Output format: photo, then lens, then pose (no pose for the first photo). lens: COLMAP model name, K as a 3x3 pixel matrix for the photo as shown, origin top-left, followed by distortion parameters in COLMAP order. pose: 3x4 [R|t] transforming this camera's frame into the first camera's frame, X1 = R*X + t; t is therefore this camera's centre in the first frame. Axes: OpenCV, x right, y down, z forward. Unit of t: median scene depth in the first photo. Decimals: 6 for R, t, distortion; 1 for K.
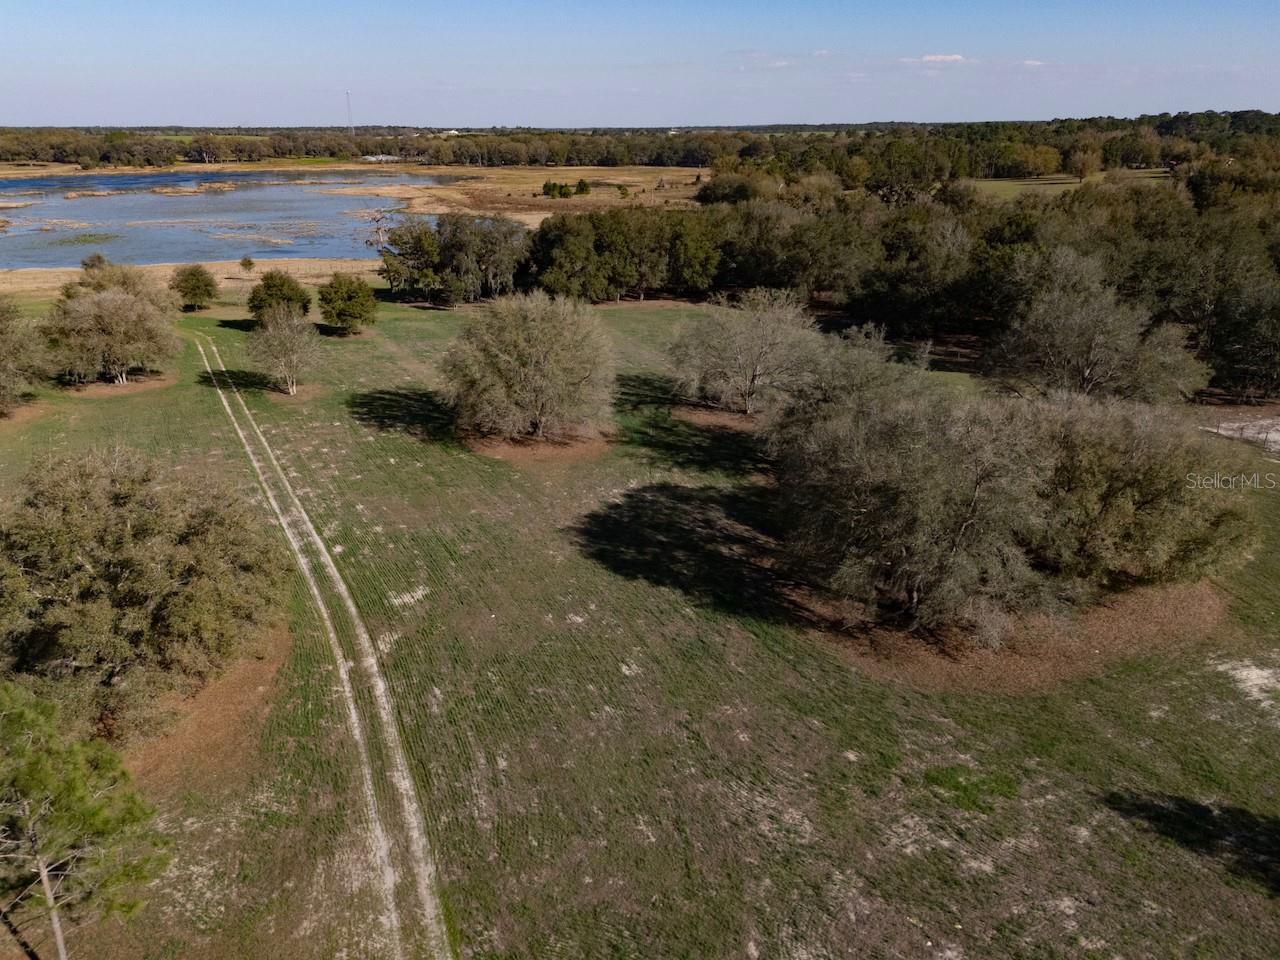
lens RADIAL K [[947.8, 0, 643.7], [0, 947.8, 480.1], [0, 0, 1]] dist [0.082794, -0.079561]
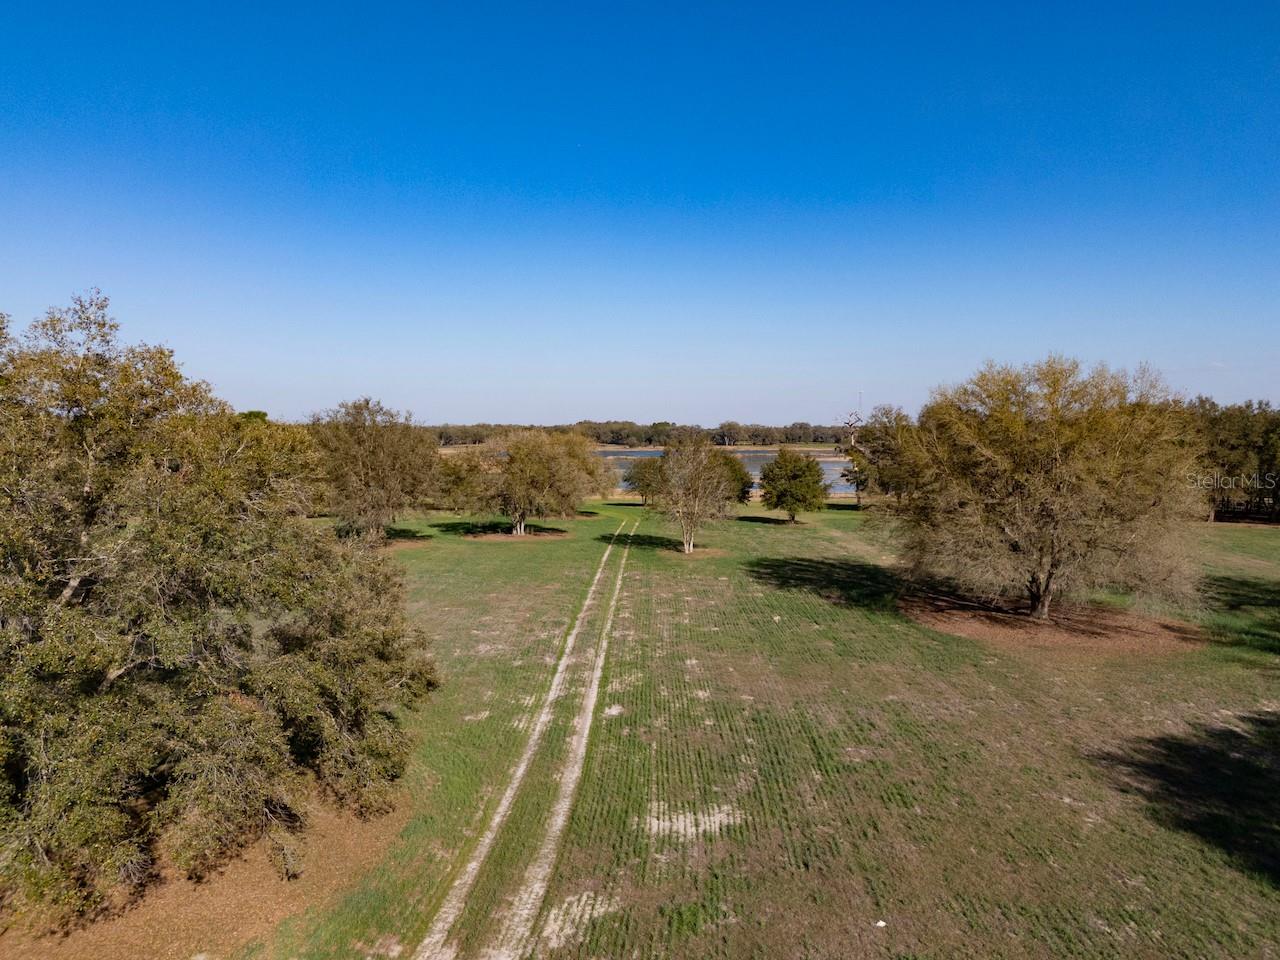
lens RADIAL K [[947.8, 0, 639.7], [0, 947.8, 489.7], [0, 0, 1]] dist [0.082794, -0.079561]
pose [[0.873797, 0.034518, -0.485064, -0.058666], [-0.173051, 0.954254, -0.243829, 0.076063], [0.454458, 0.296998, 0.839798, 0.506950]]
